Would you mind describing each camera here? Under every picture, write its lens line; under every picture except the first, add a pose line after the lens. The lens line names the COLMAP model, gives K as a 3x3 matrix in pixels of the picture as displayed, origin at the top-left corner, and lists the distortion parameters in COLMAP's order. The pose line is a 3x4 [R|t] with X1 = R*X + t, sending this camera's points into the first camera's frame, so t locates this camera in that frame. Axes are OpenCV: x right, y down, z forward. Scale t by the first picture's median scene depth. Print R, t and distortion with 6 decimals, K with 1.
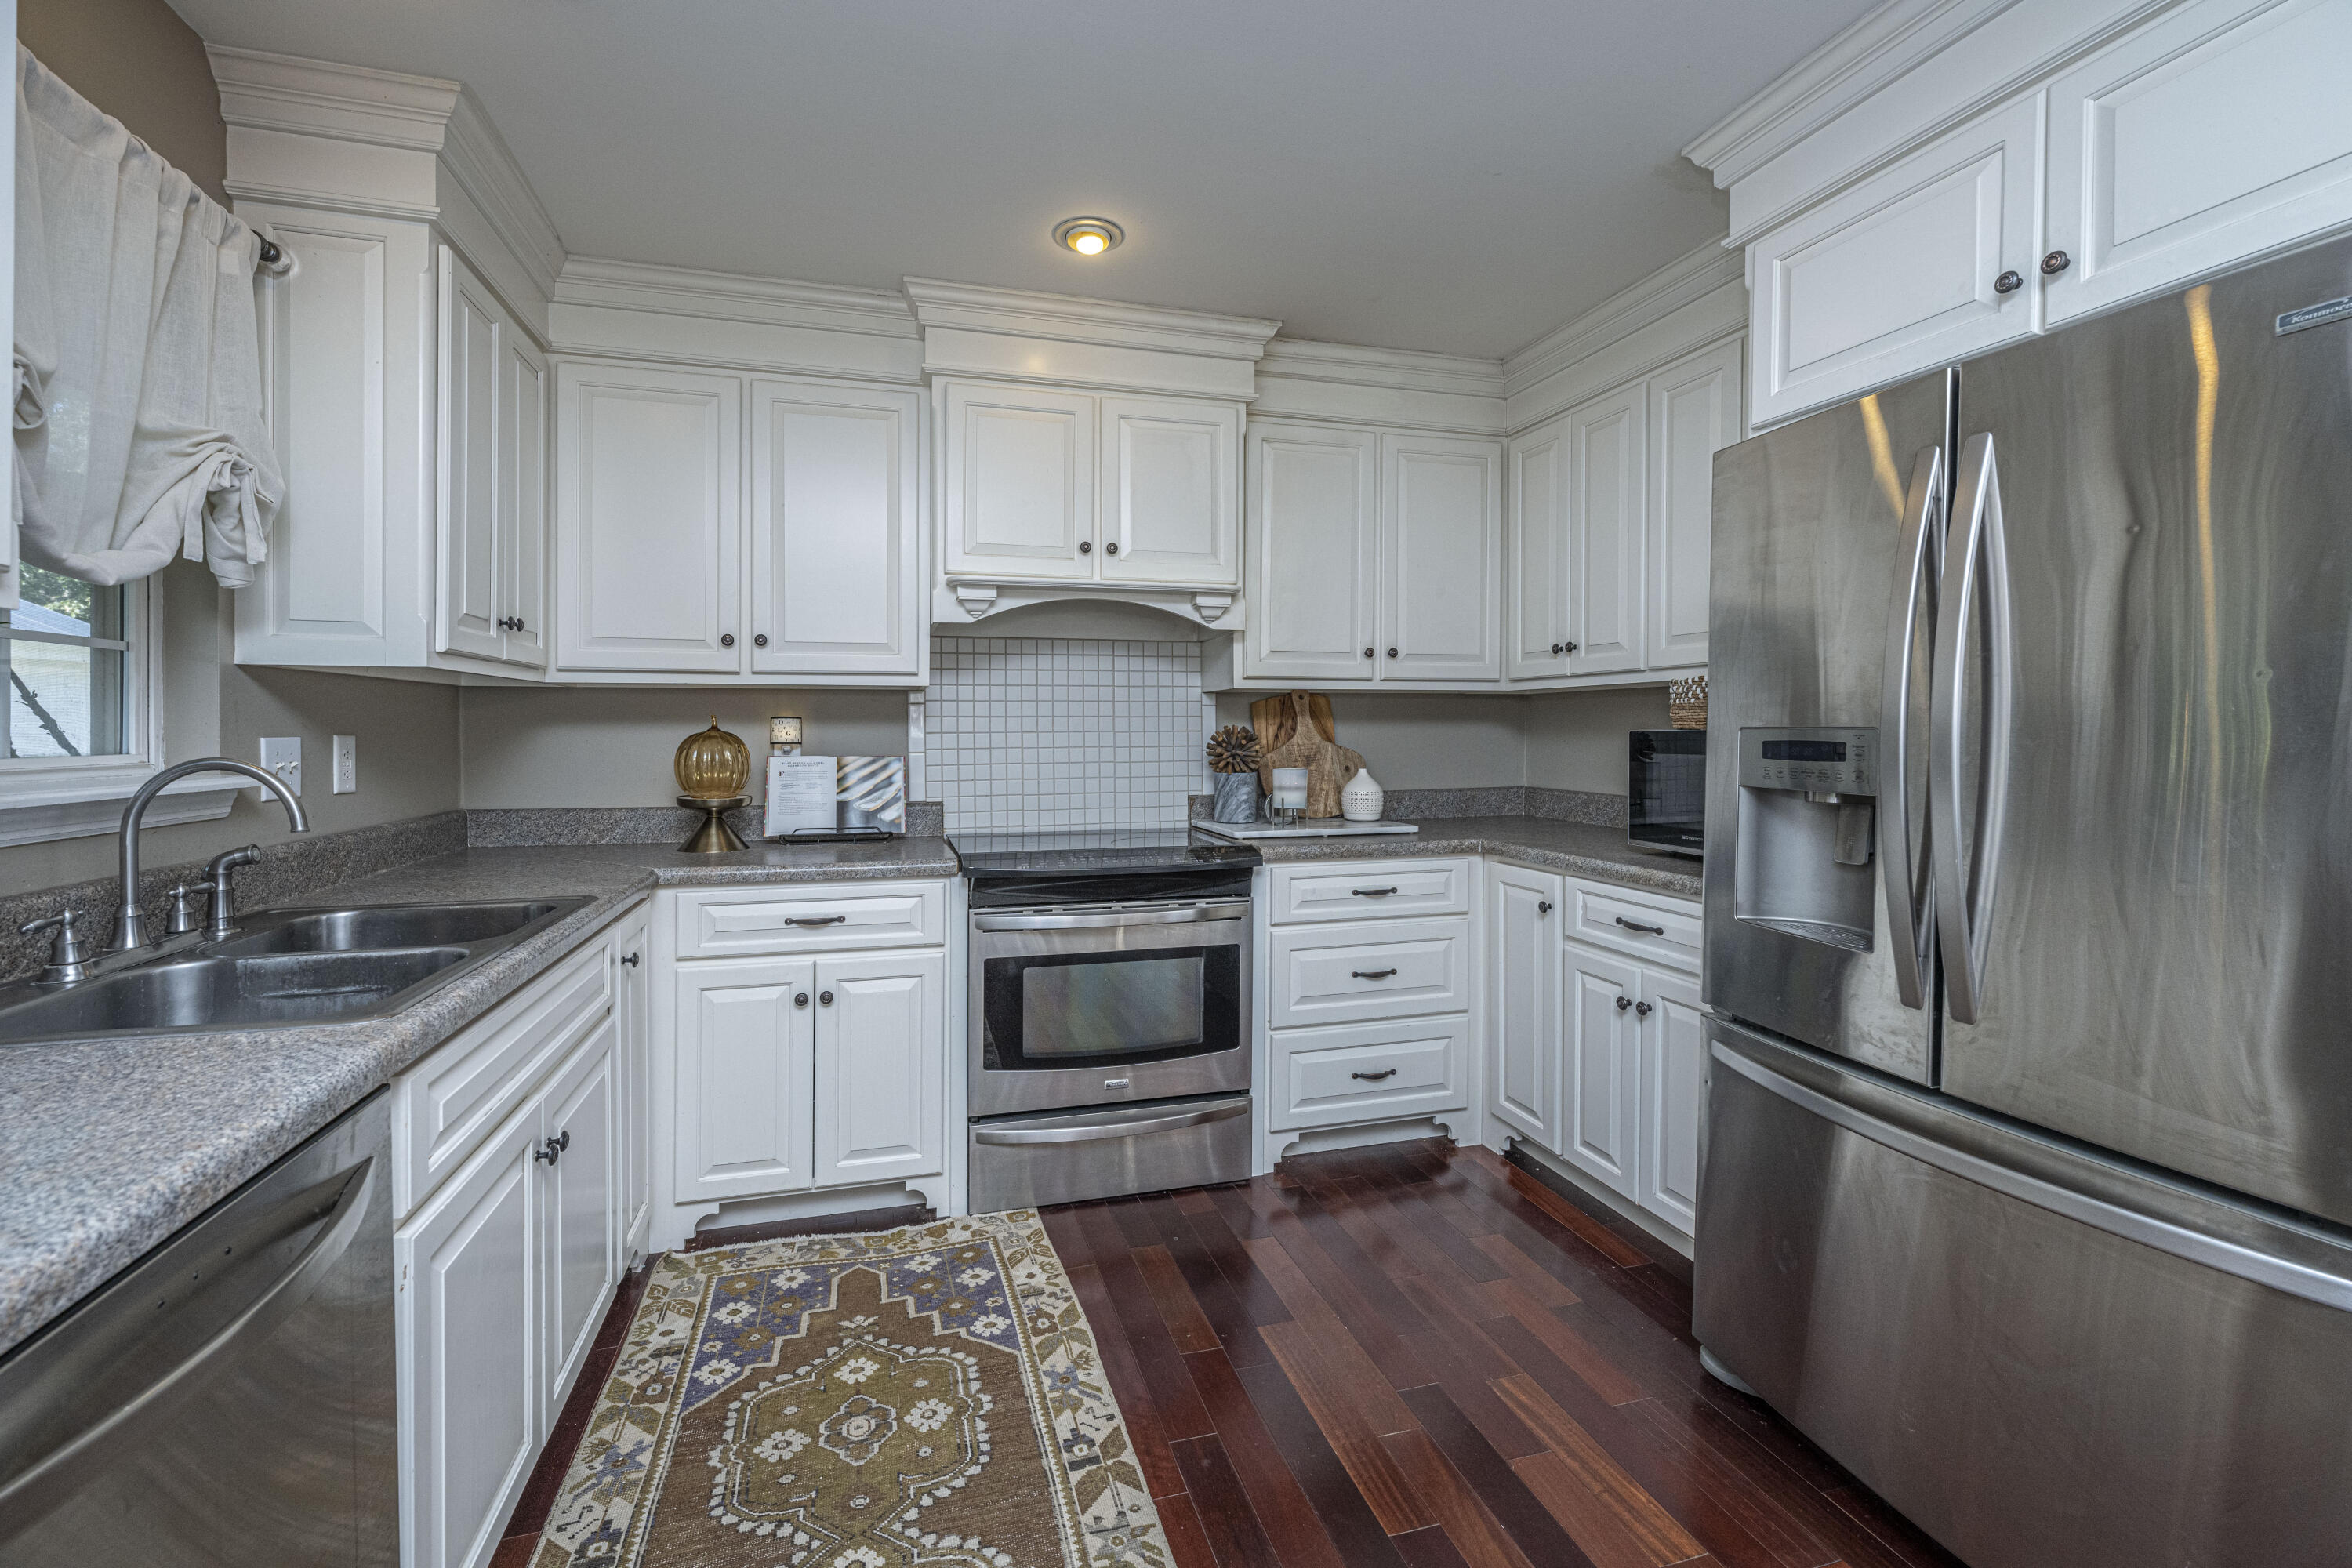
lens RADIAL K [[939.7, 0, 1119.6], [0, 939.7, 743.2], [0, 0, 1]] dist [0.000327, -0.000162]
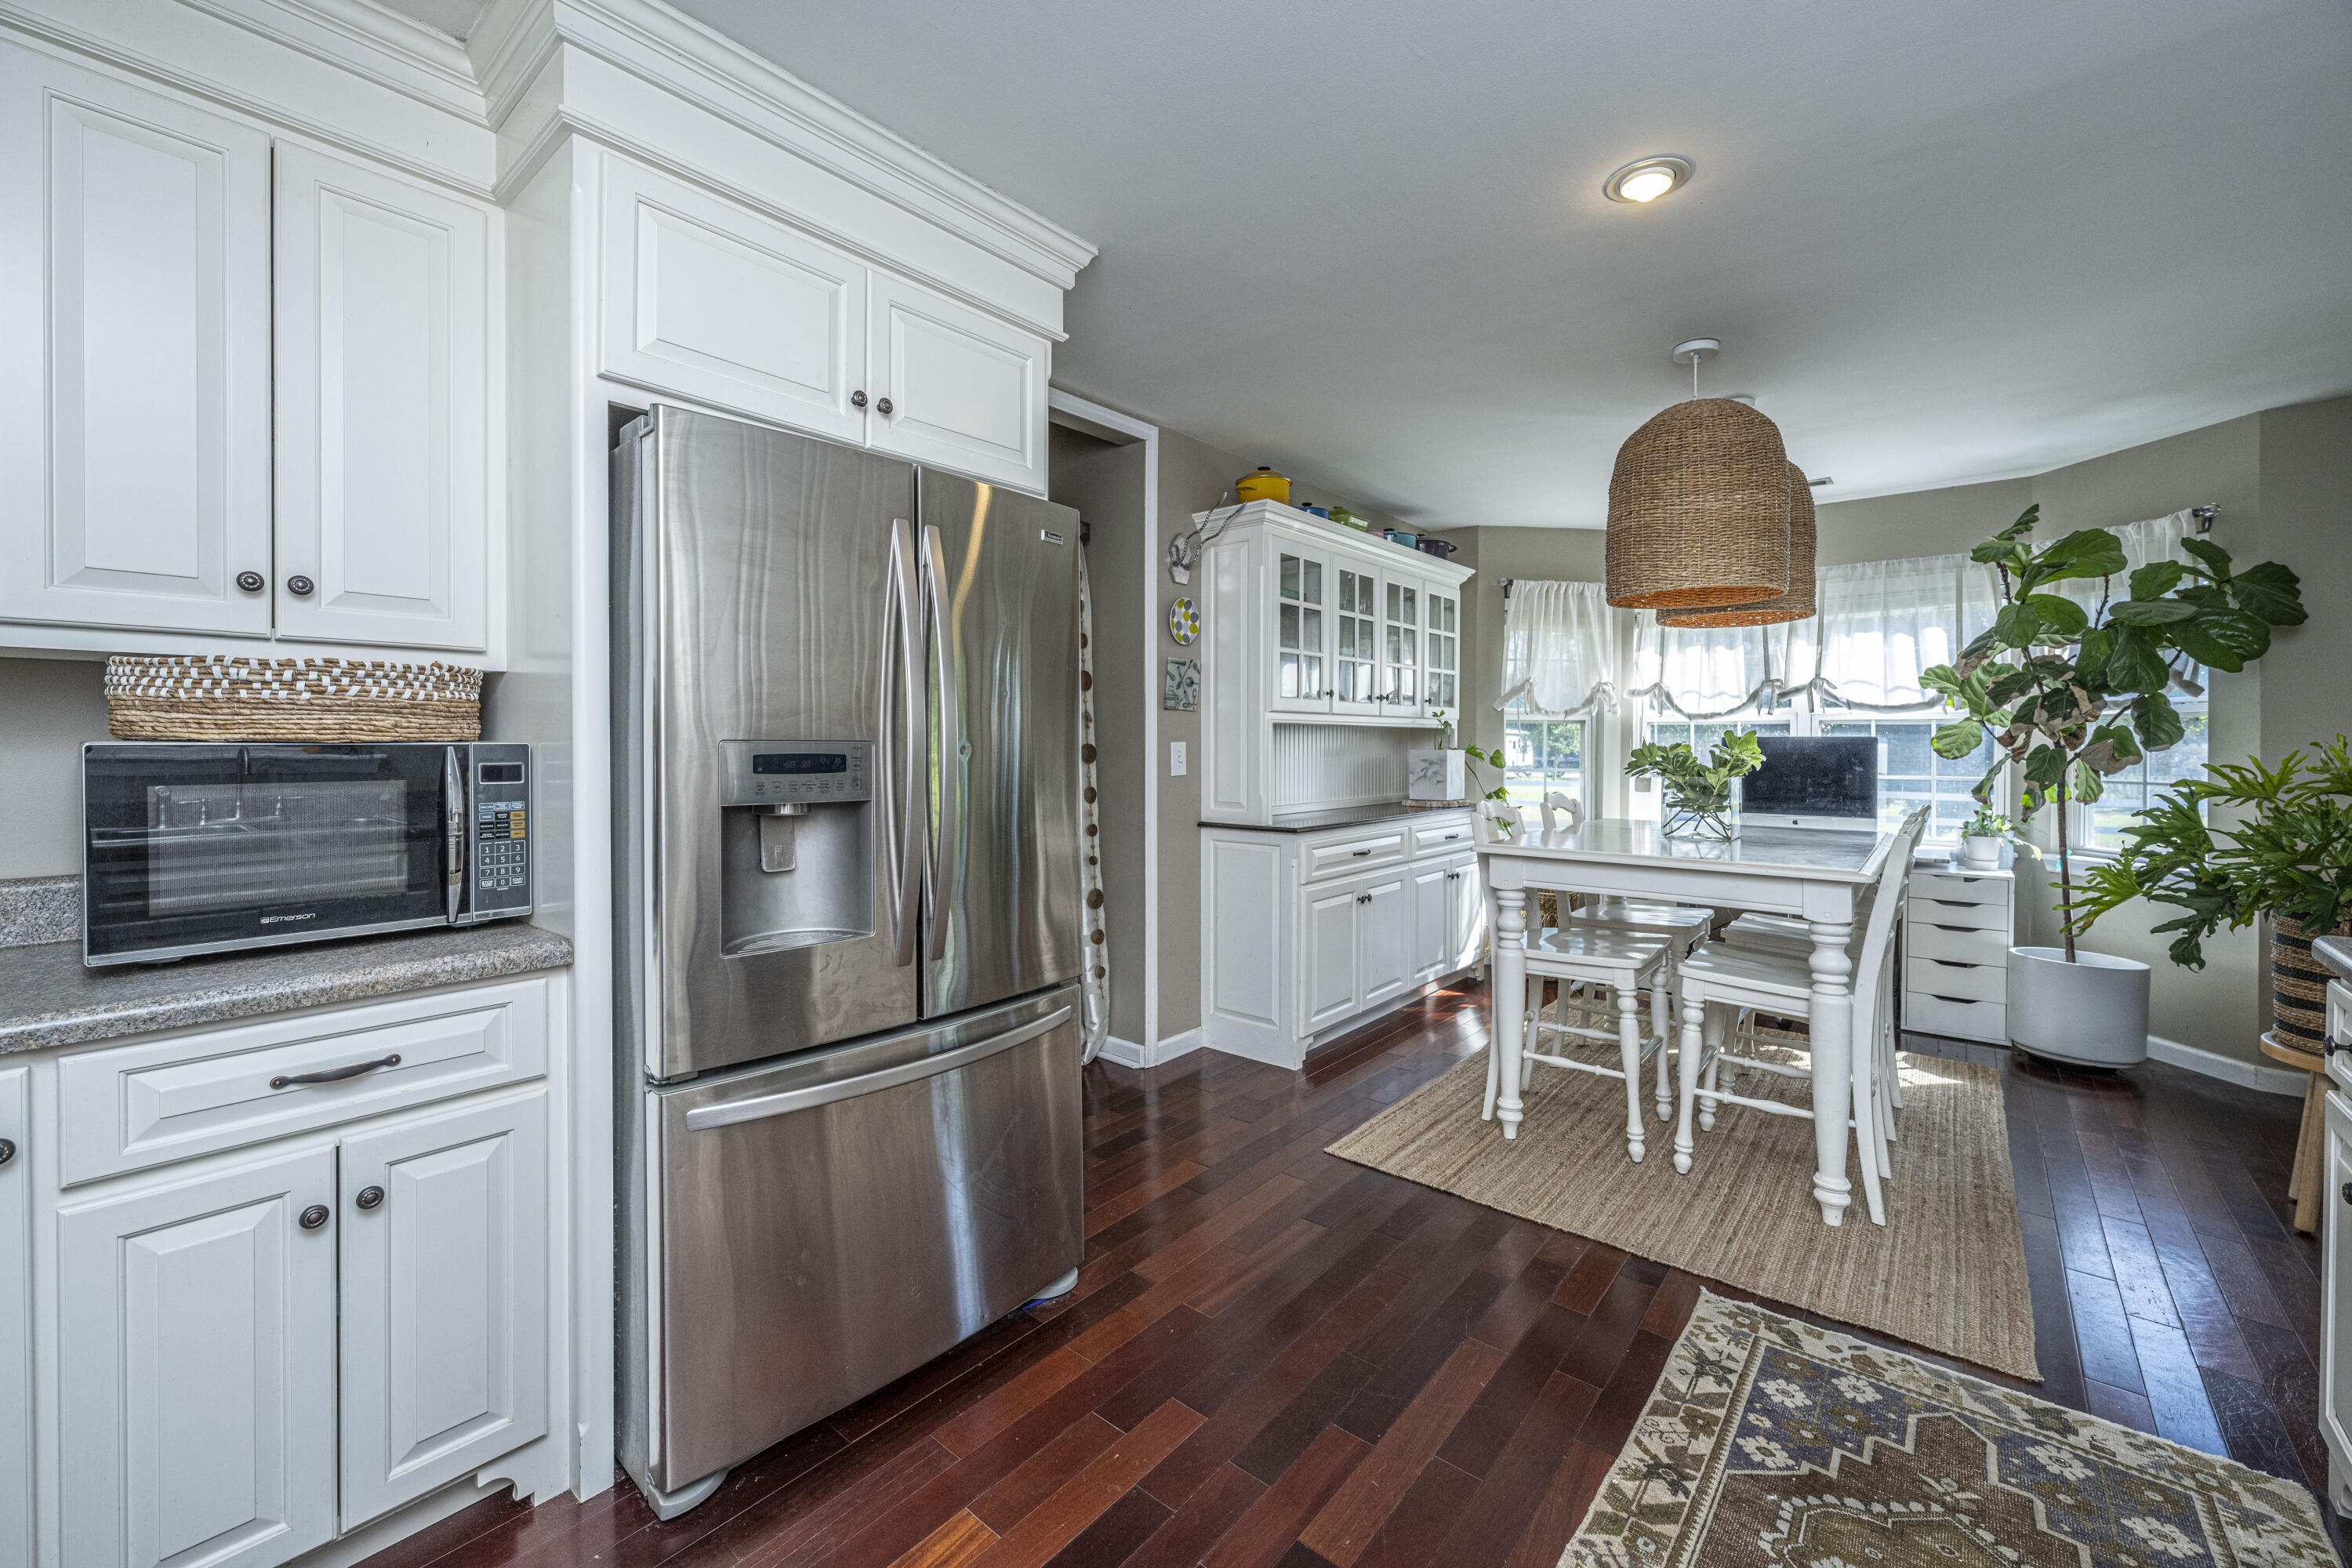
lens RADIAL K [[939.7, 0, 1196.3], [0, 939.7, 739.7], [0, 0, 1]] dist [0.000327, -0.000162]
pose [[-0.592328, 0.002621, 0.805692, -0.233806], [0.007555, 0.999969, 0.002302, -0.011290], [-0.805661, 0.007450, -0.592330, 0.815417]]
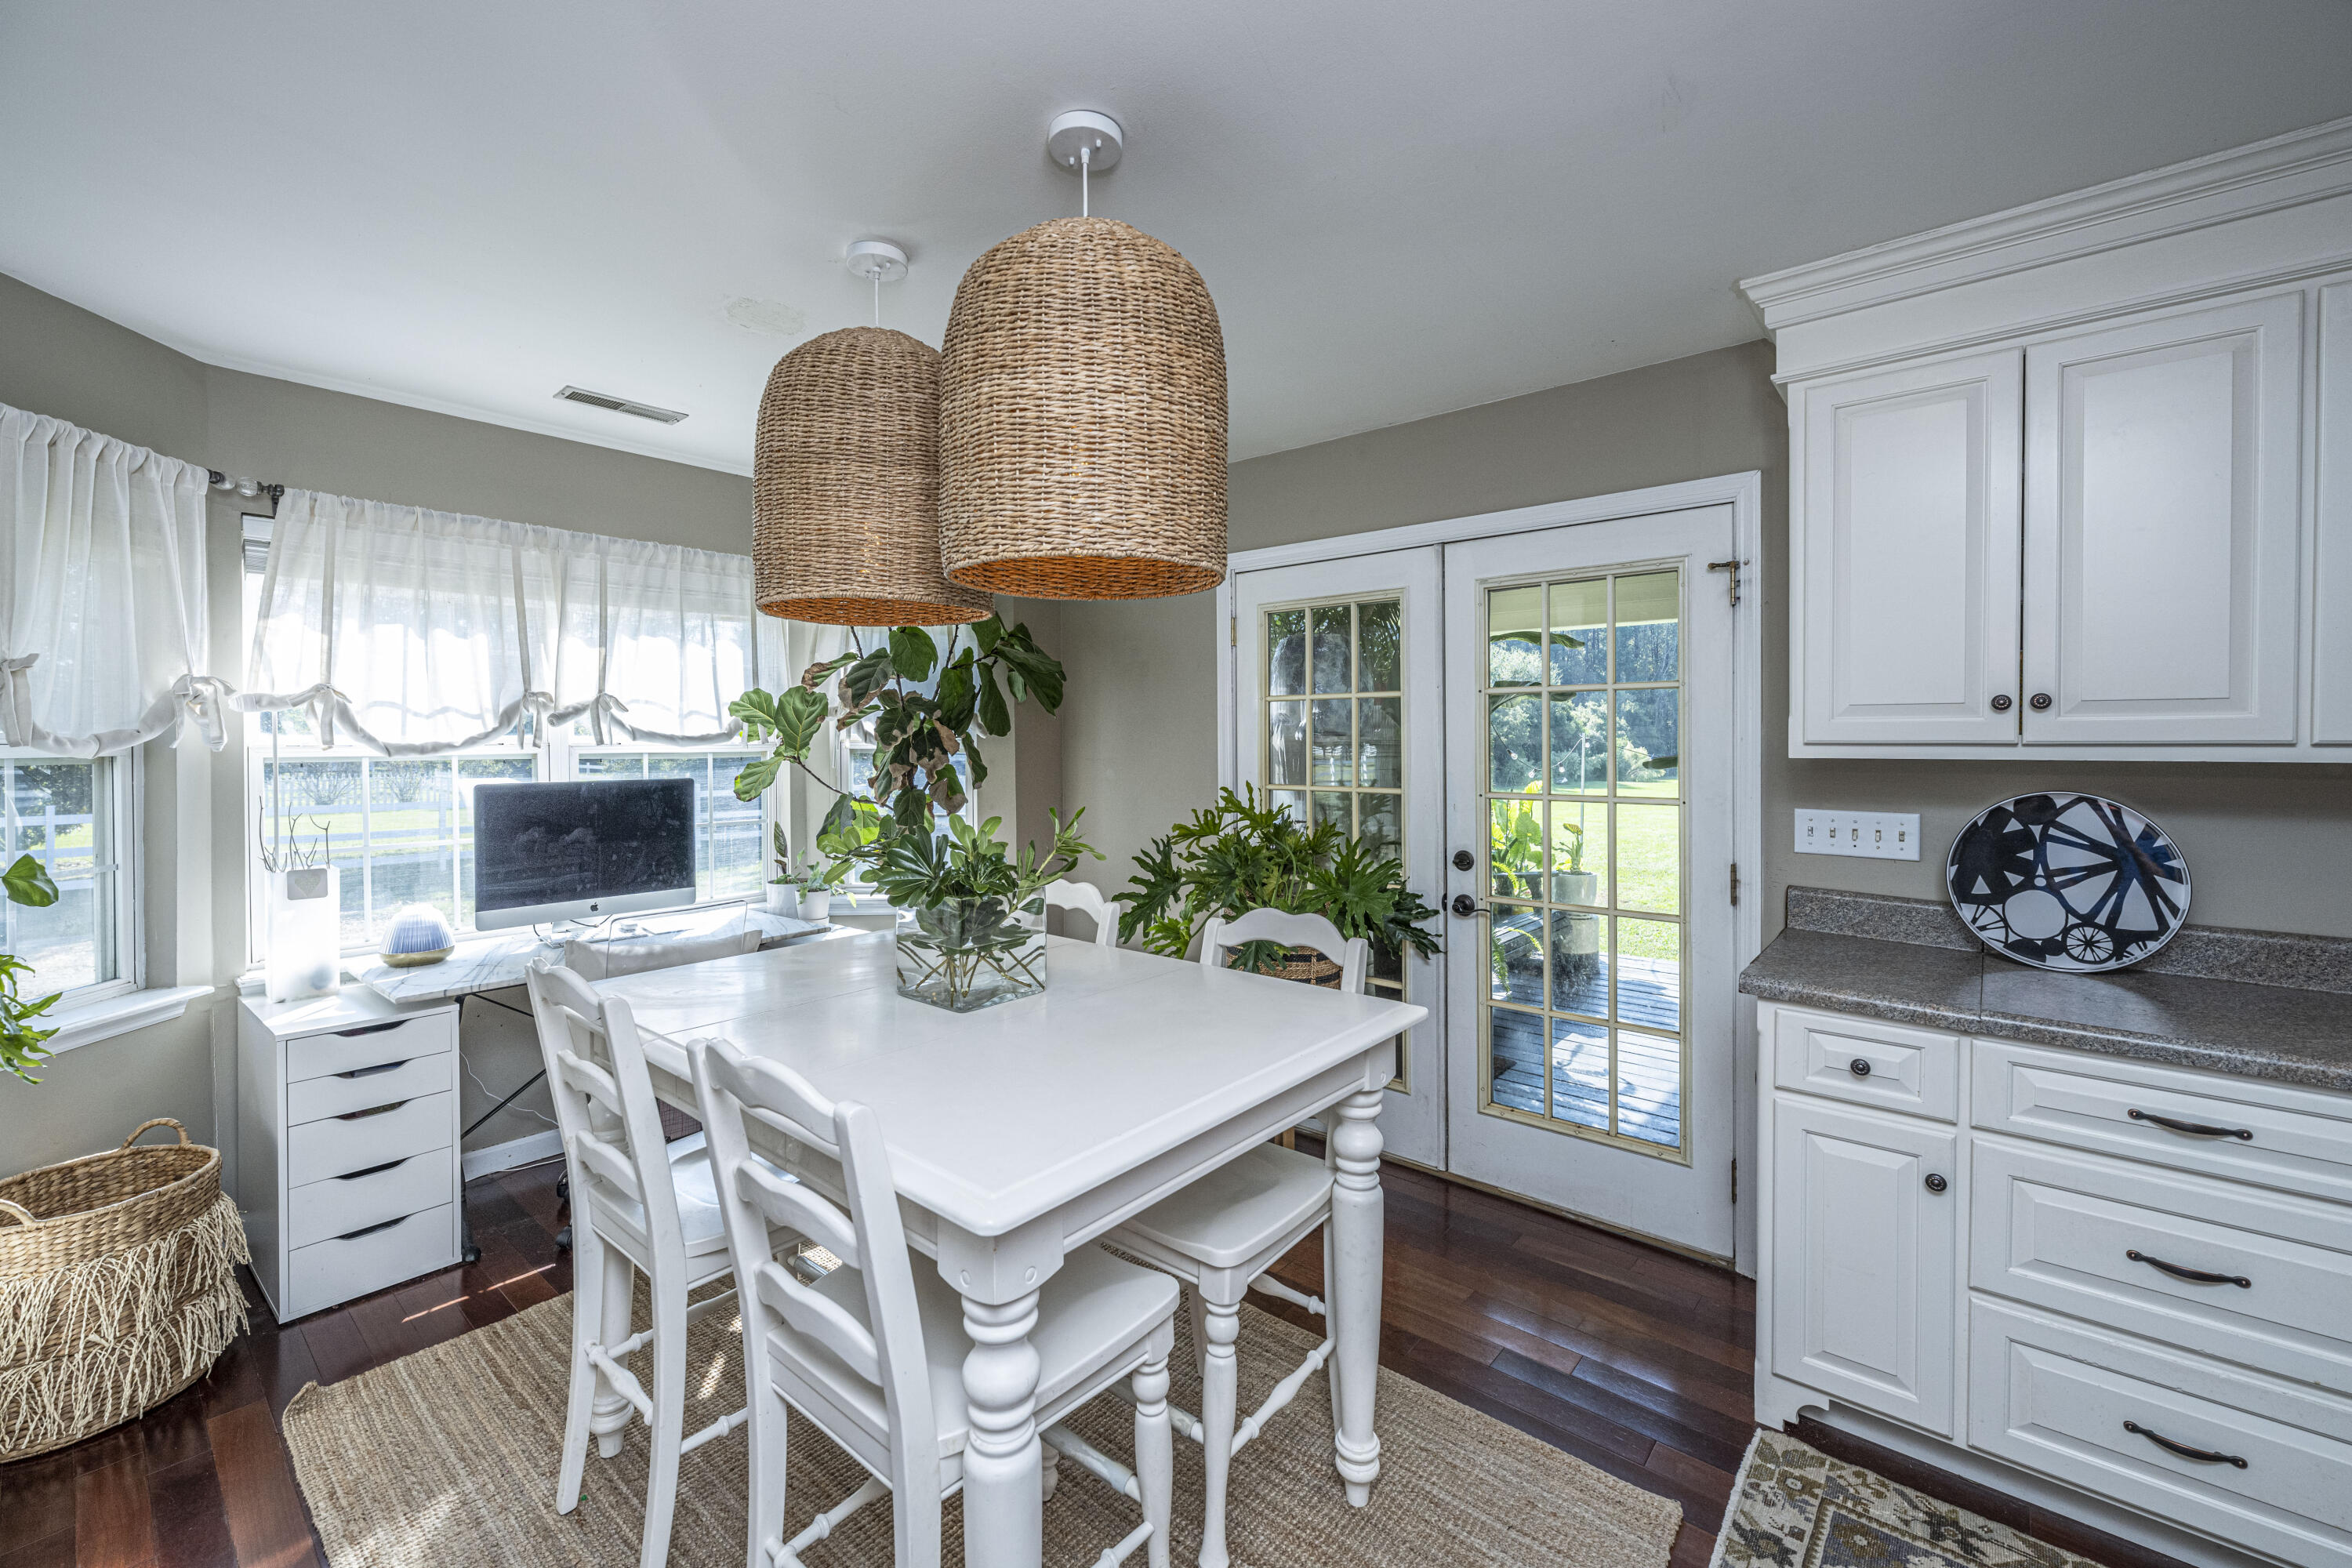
lens RADIAL K [[939.7, 0, 1158.0], [0, 939.7, 746.0], [0, 0, 1]] dist [0.000327, -0.000162]
pose [[-0.826885, 0.009882, -0.562285, 0.696027], [-0.000263, 0.999839, 0.017959, -0.077444], [0.562371, 0.014998, -0.826749, 0.178570]]
